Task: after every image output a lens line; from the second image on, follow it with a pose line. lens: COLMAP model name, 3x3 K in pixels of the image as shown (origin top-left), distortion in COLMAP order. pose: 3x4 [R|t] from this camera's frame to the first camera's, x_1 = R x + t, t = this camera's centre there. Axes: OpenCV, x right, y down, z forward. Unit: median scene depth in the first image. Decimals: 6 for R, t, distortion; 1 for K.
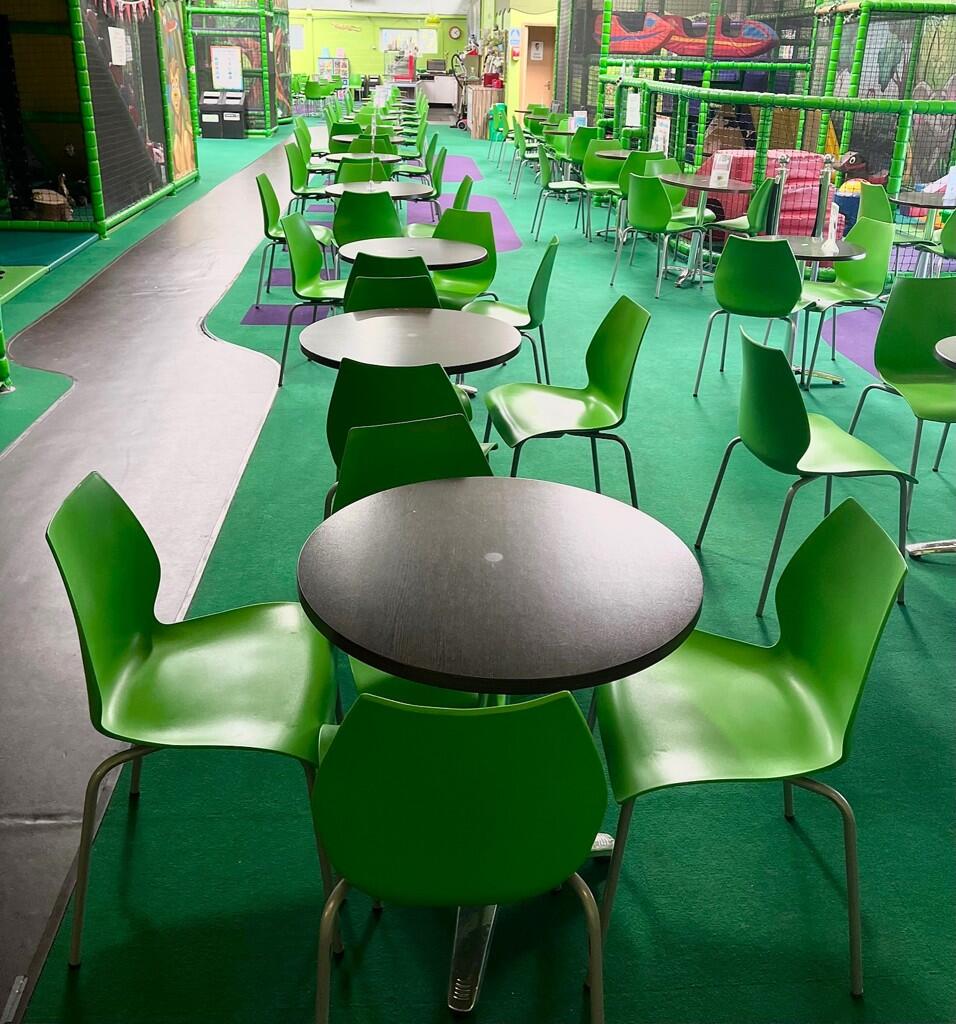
lens RADIAL K [[1067.1, 0, 478.1], [0, 1067.1, 511.8], [0, 0, 1]] dist [0.010530, 0.000000]
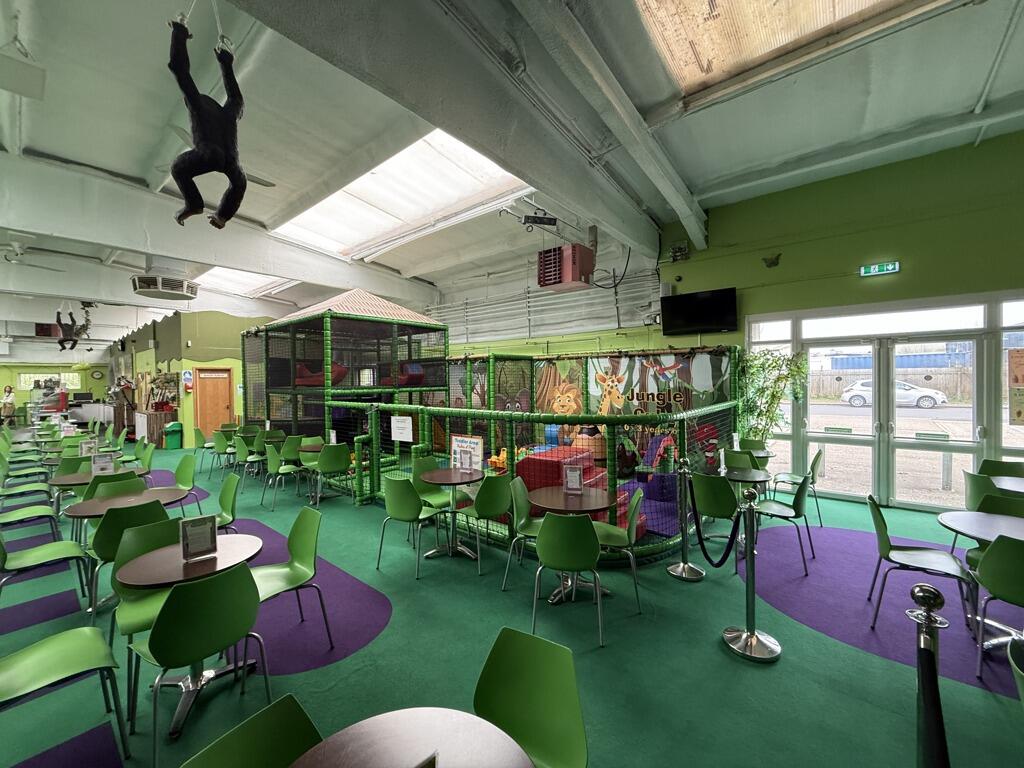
lens RADIAL K [[406.3, 0, 508.7], [0, 406.3, 383.4], [0, 0, 1]] dist [0.001174, -0.000137]
pose [[0.686886, -0.036076, 0.725869, -0.057121], [0.311190, 0.917177, -0.248893, -0.183655], [-0.656771, 0.396844, 0.641222, 0.413004]]
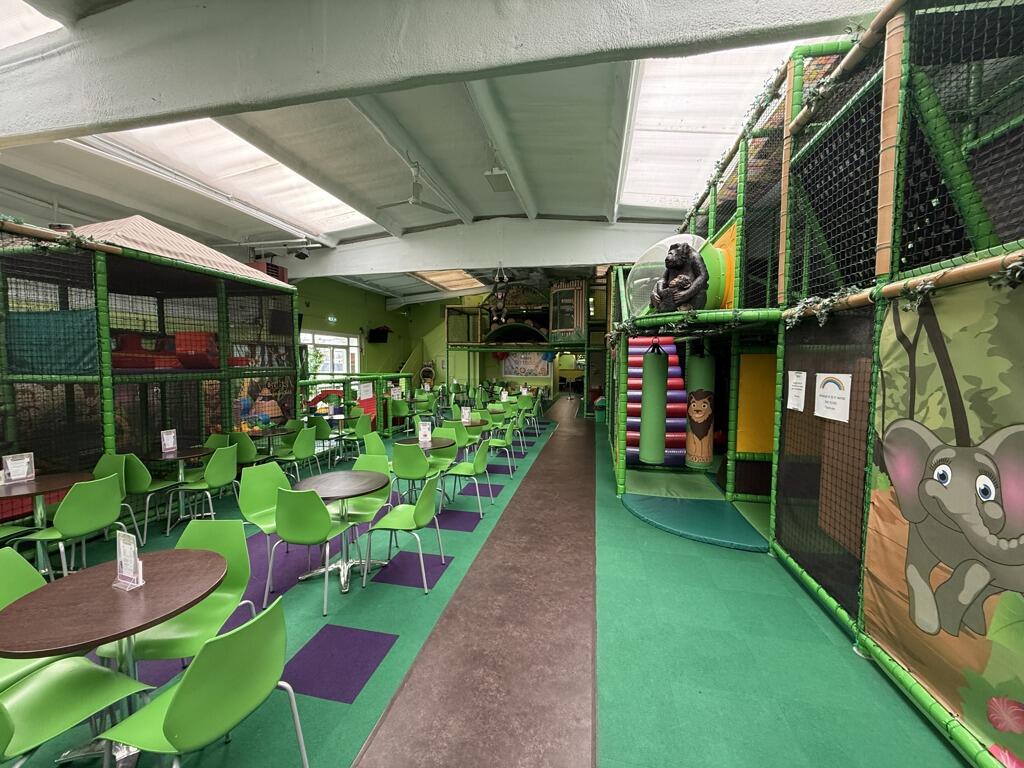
lens RADIAL K [[406.3, 0, 509.6], [0, 406.3, 383.4], [0, 0, 1]] dist [0.001174, -0.000137]
pose [[-0.965143, -0.036689, 0.259139, -0.227870], [0.083556, 0.895117, 0.437931, -0.558795], [-0.248027, 0.444318, -0.860851, 1.273967]]
